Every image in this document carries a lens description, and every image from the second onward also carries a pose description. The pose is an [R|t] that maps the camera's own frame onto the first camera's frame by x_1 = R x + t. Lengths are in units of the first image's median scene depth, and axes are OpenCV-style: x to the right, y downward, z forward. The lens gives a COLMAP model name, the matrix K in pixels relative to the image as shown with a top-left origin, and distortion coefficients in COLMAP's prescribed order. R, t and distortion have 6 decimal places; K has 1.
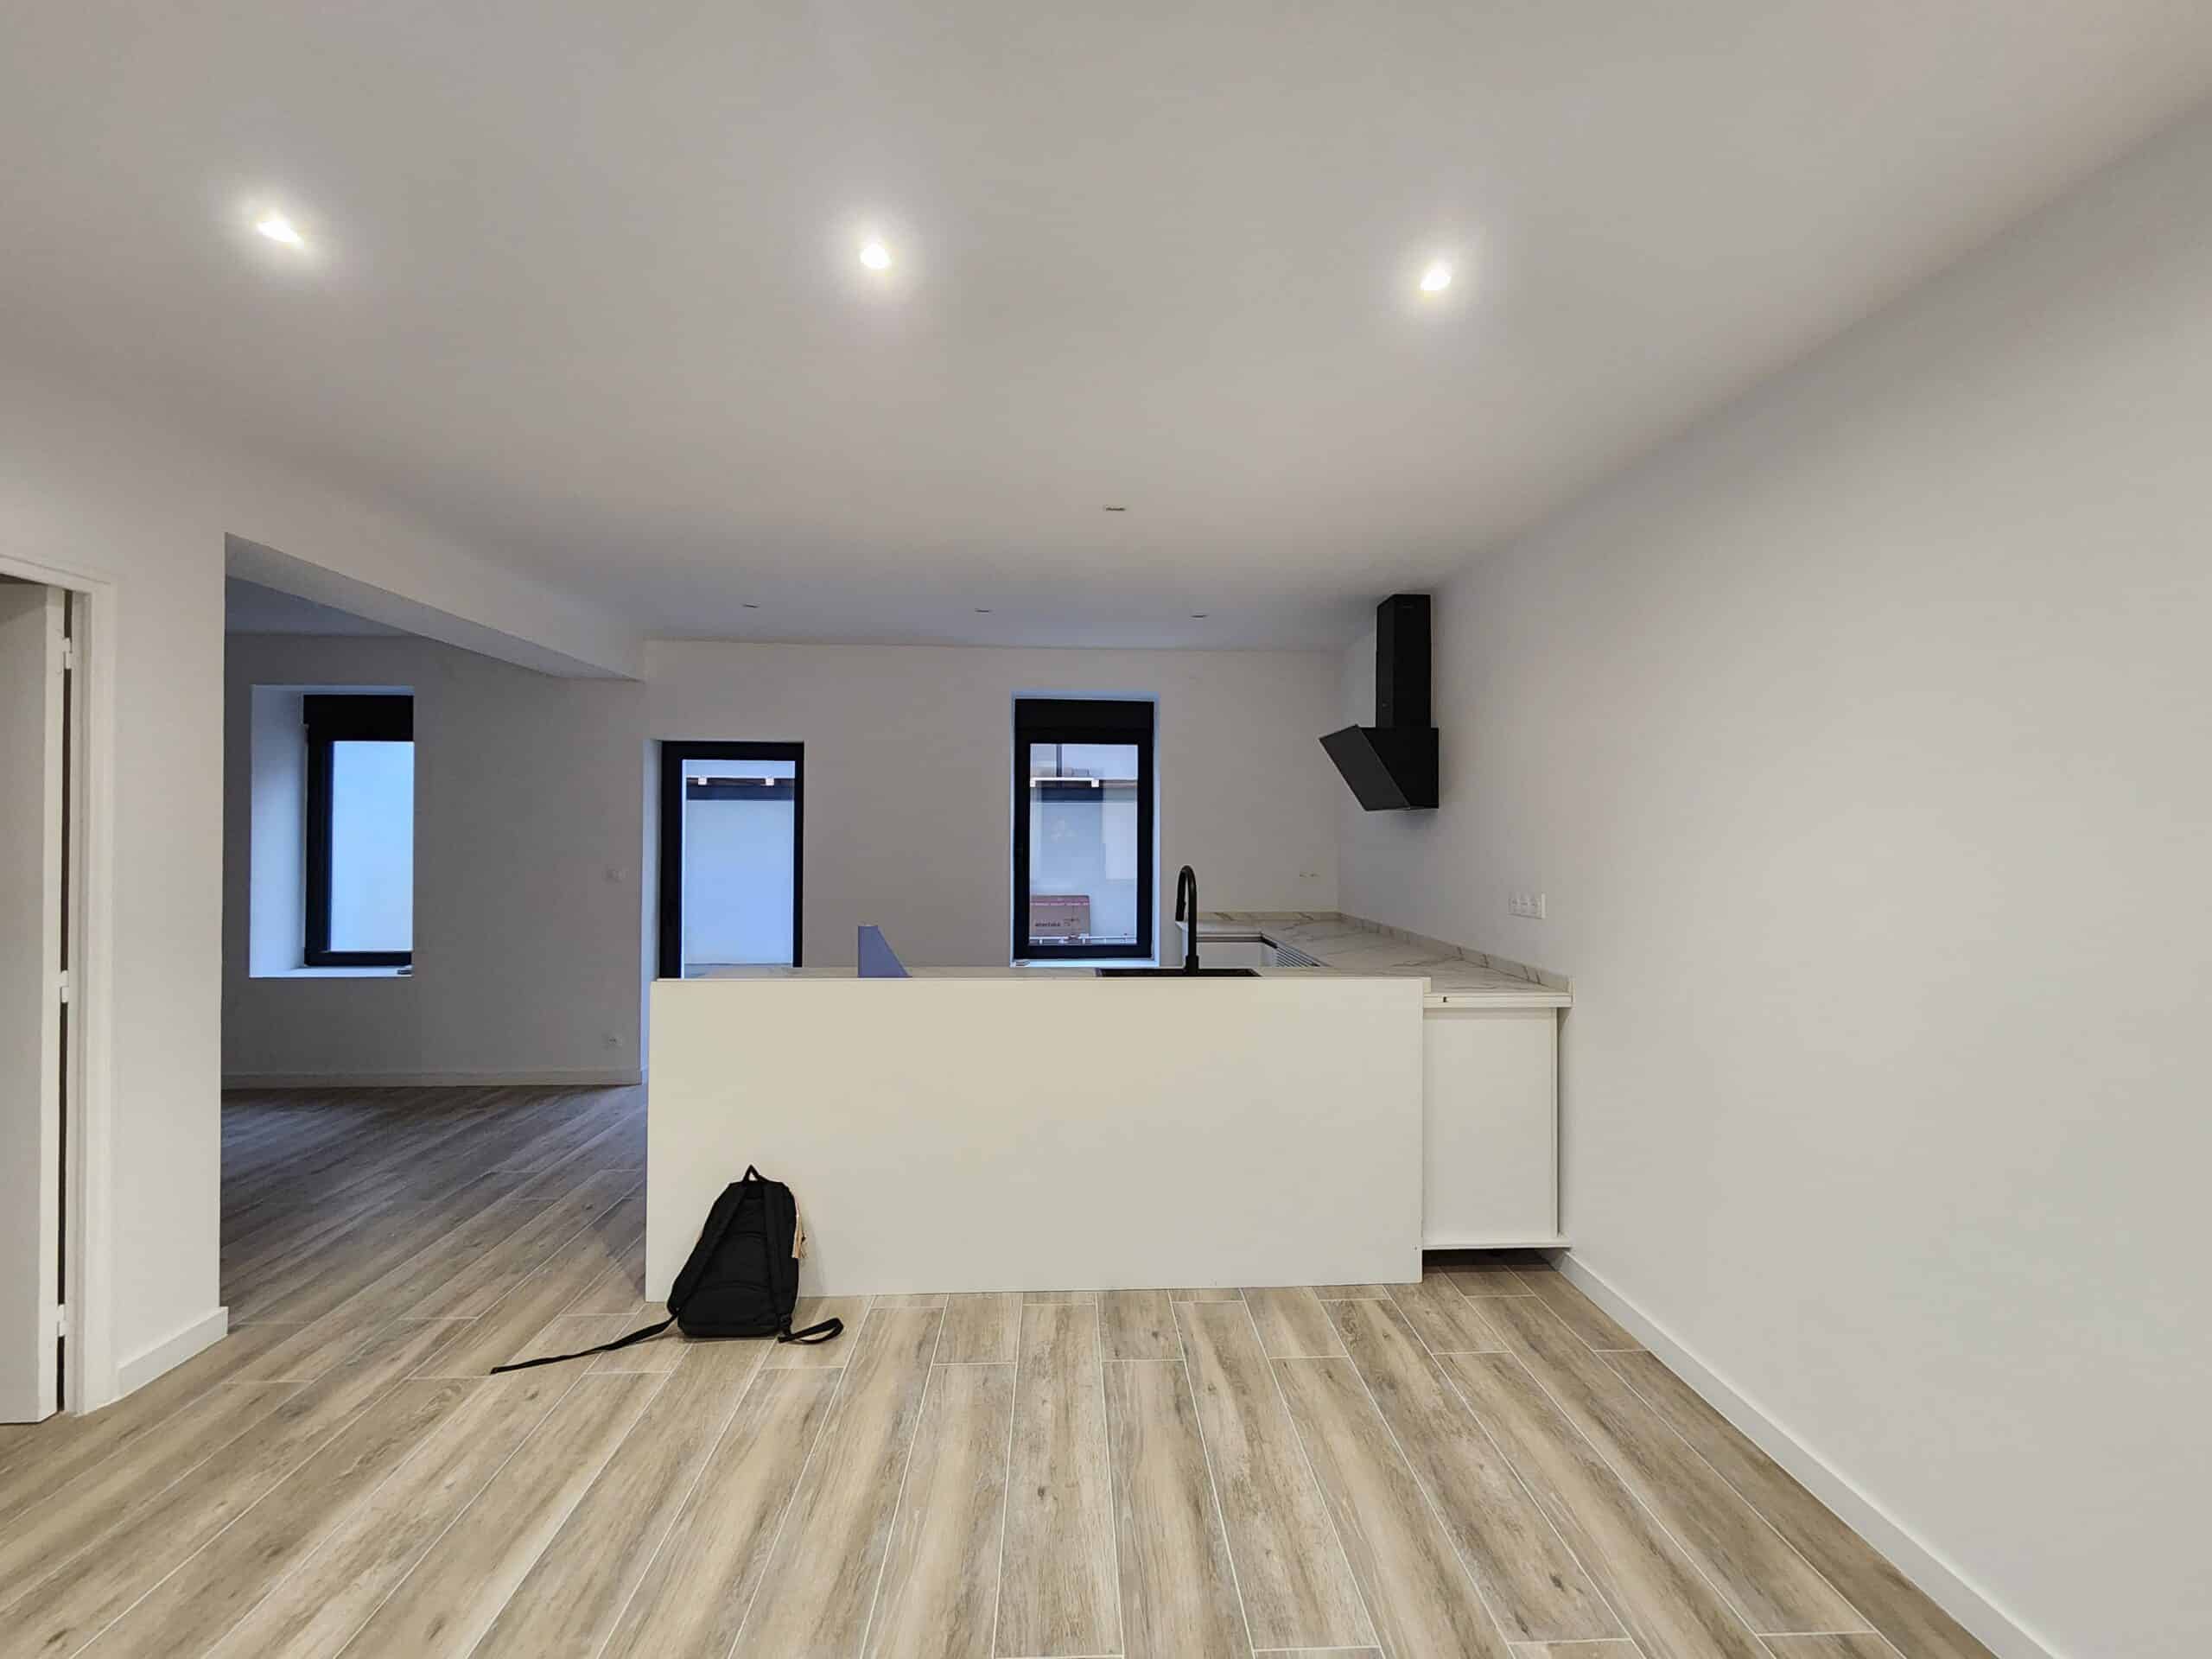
lens RADIAL K [[906.0, 0, 1098.0], [0, 906.0, 828.1], [0, 0, 1]] dist [-0.012079, -0.000332]
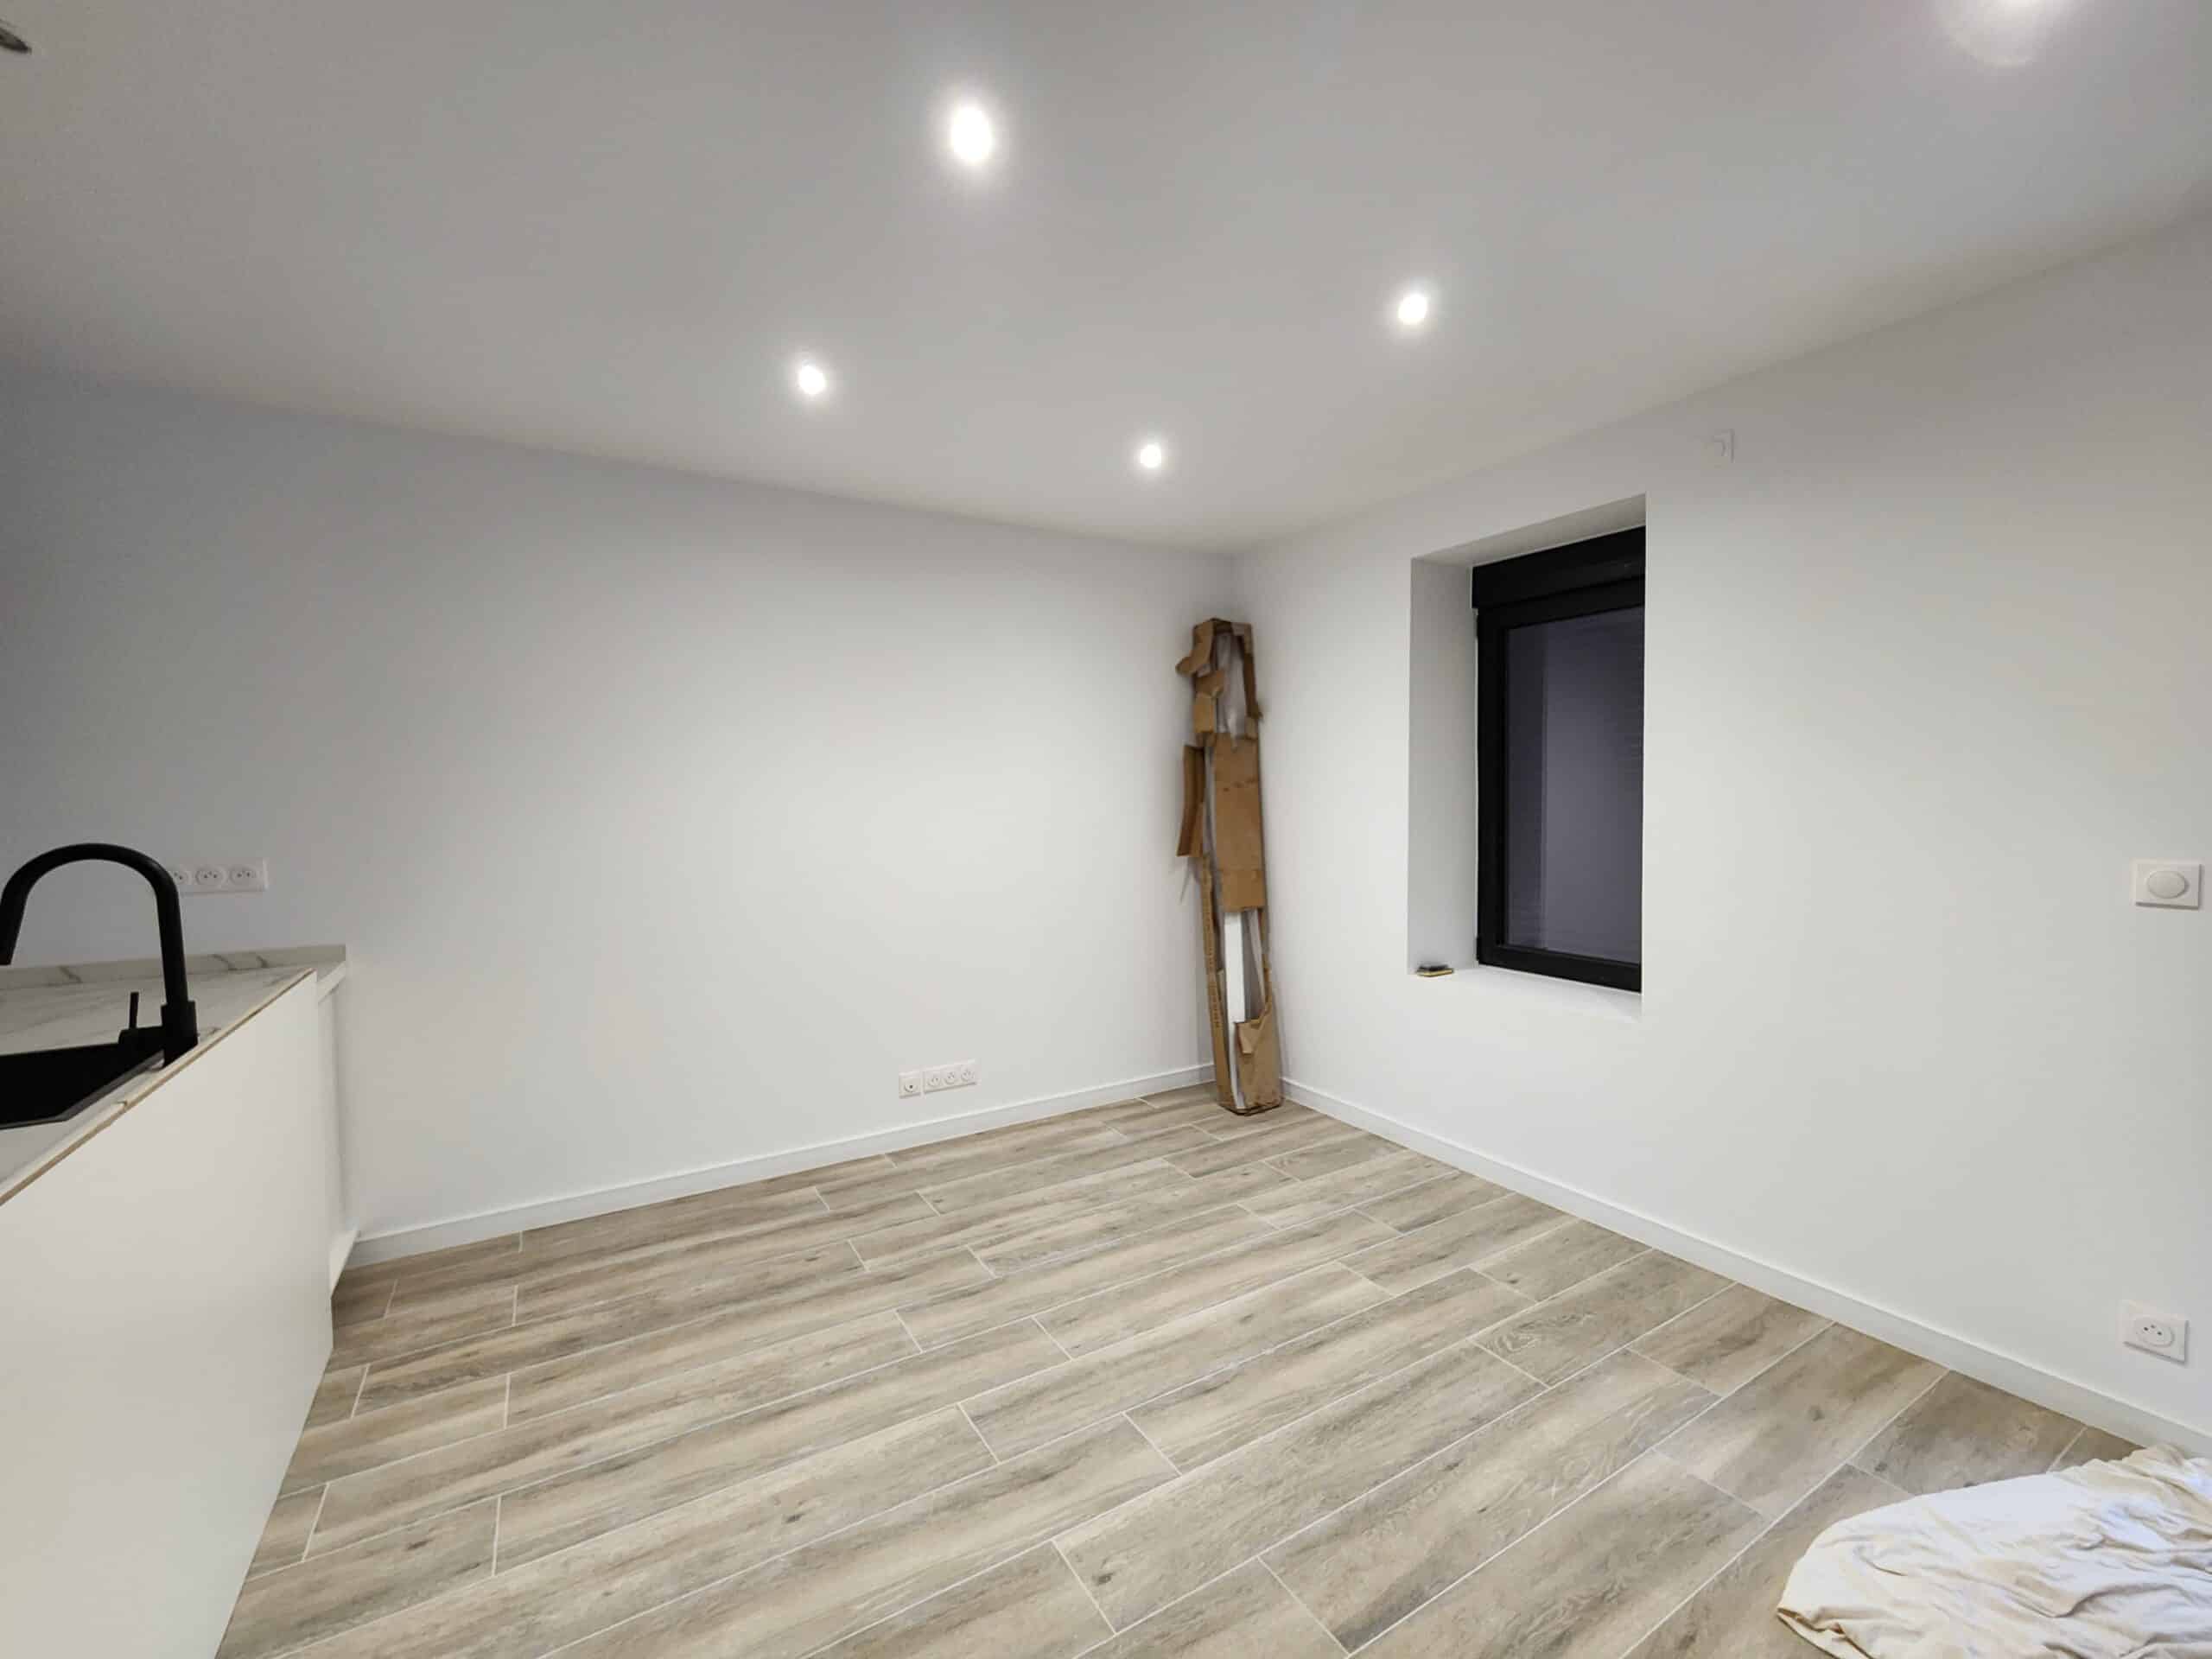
lens RADIAL K [[906.0, 0, 1102.2], [0, 906.0, 844.3], [0, 0, 1]] dist [-0.012079, -0.000332]
pose [[-0.460643, -0.062360, 0.885392, -0.857922], [0.009808, 0.997110, 0.075332, 0.005682], [-0.887531, 0.043385, -0.458700, 0.998474]]
